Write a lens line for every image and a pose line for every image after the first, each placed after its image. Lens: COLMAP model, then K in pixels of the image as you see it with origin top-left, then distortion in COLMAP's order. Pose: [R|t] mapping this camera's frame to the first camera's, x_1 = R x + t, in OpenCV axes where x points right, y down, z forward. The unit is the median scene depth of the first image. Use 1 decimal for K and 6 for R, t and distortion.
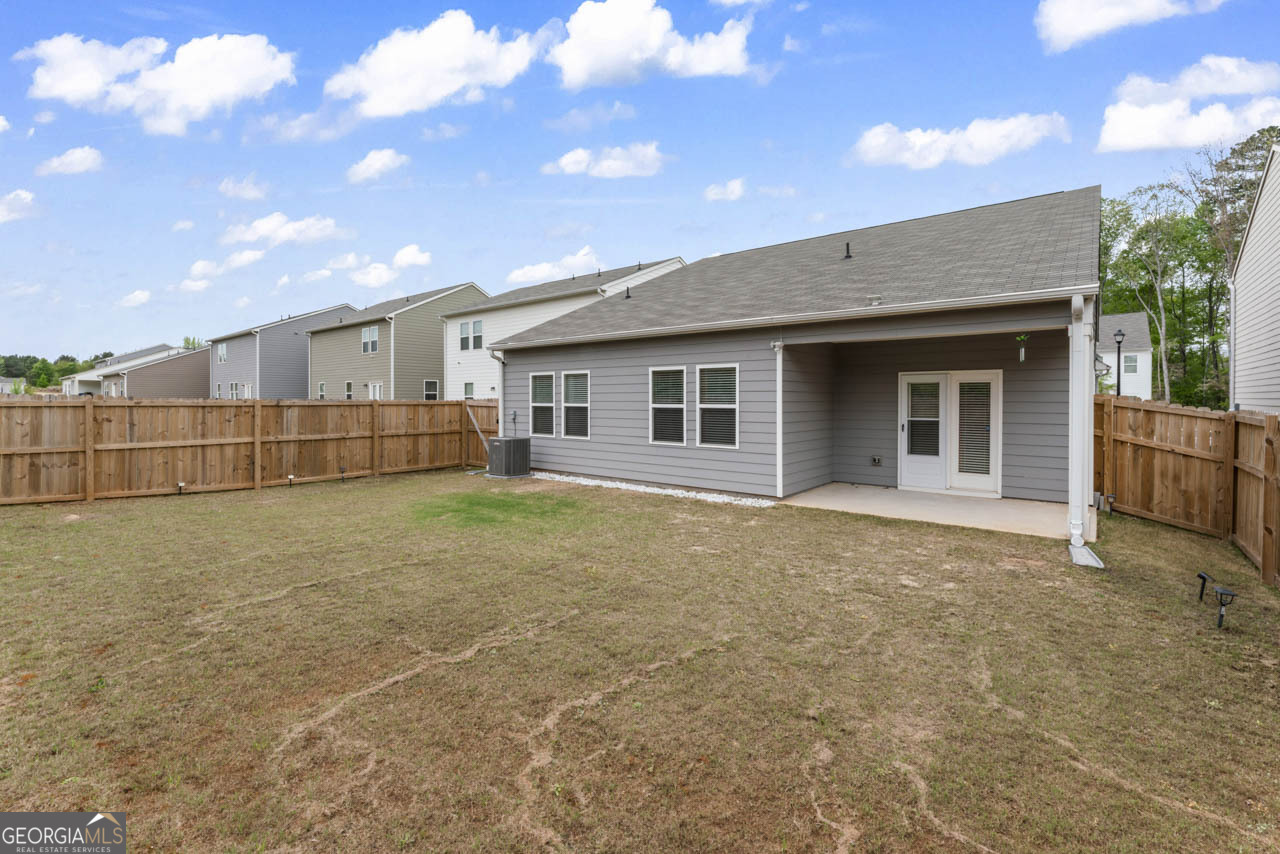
lens RADIAL K [[558.6, 0, 640.1], [0, 558.6, 407.5], [0, 0, 1]] dist [-0.001077, -0.000054]
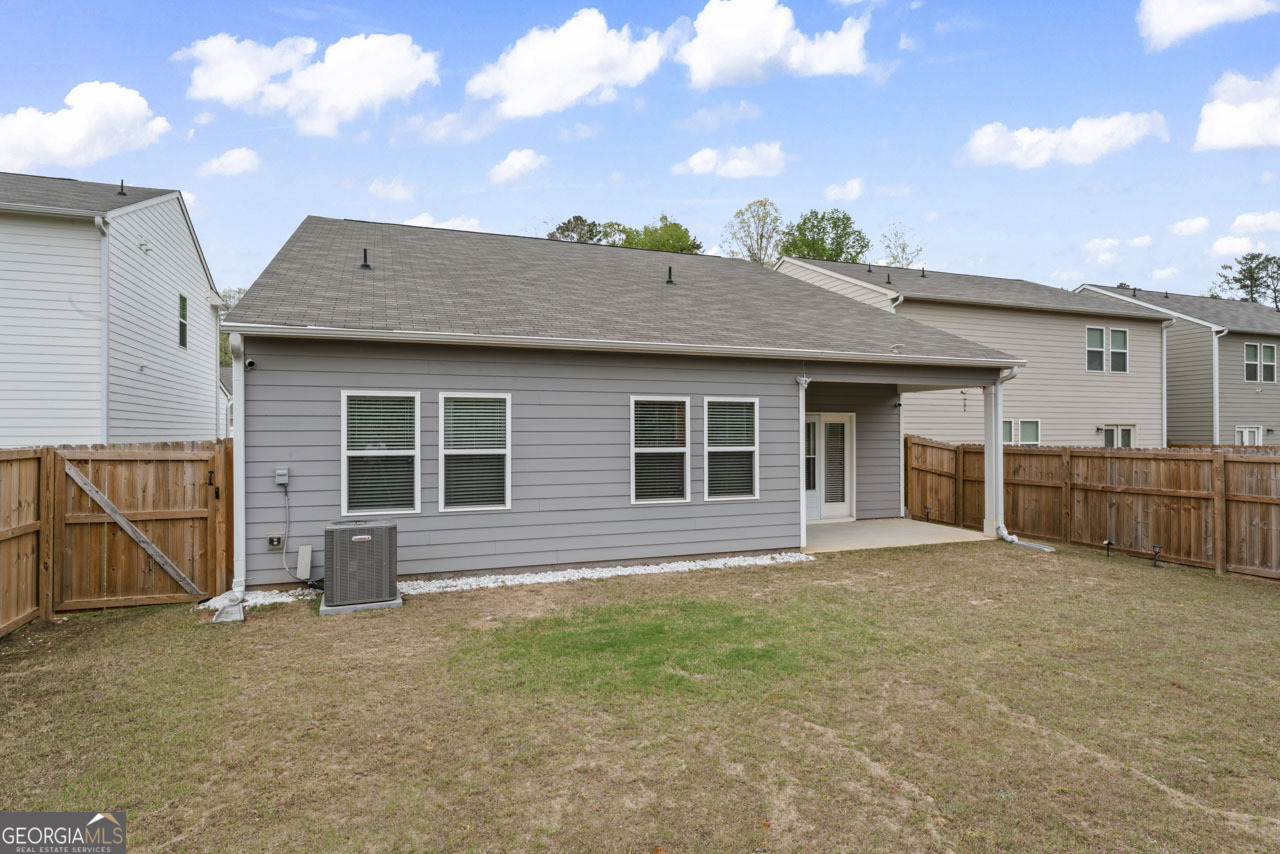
lens RADIAL K [[688.5, 0, 640.0], [0, 688.5, 427.0], [0, 0, 1]] dist [-0.002074, -0.000565]
pose [[0.501333, 0.004567, 0.865242, -0.732645], [0.013790, 0.999817, -0.013268, -0.020784], [-0.865144, 0.018583, 0.501179, 0.563823]]
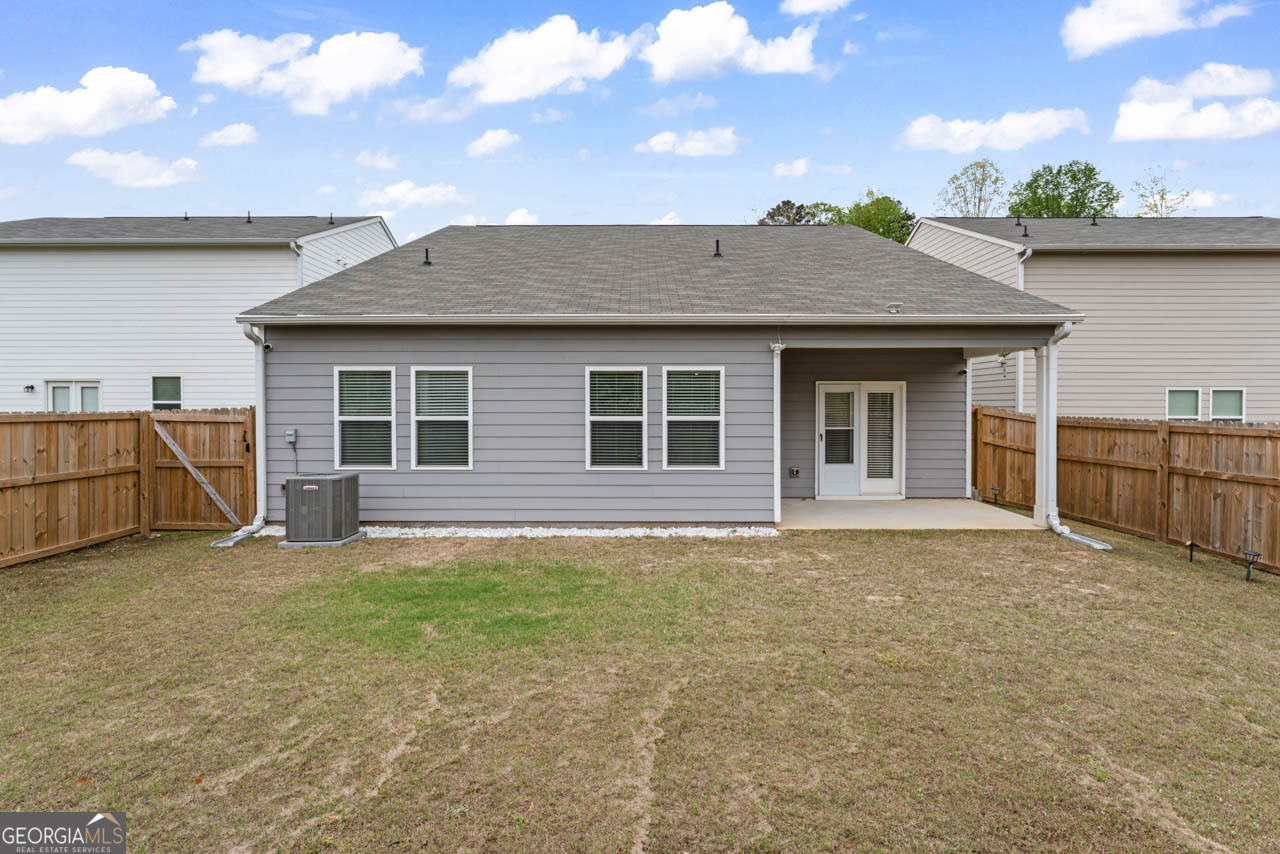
lens RADIAL K [[626.7, 0, 637.9], [0, 626.7, 409.6], [0, 0, 1]] dist [-0.004440, 0.000161]
pose [[0.778881, -0.005399, 0.627148, -0.452100], [0.009269, 0.999953, -0.002903, -0.011795], [-0.627103, 0.008074, 0.778894, 0.318747]]
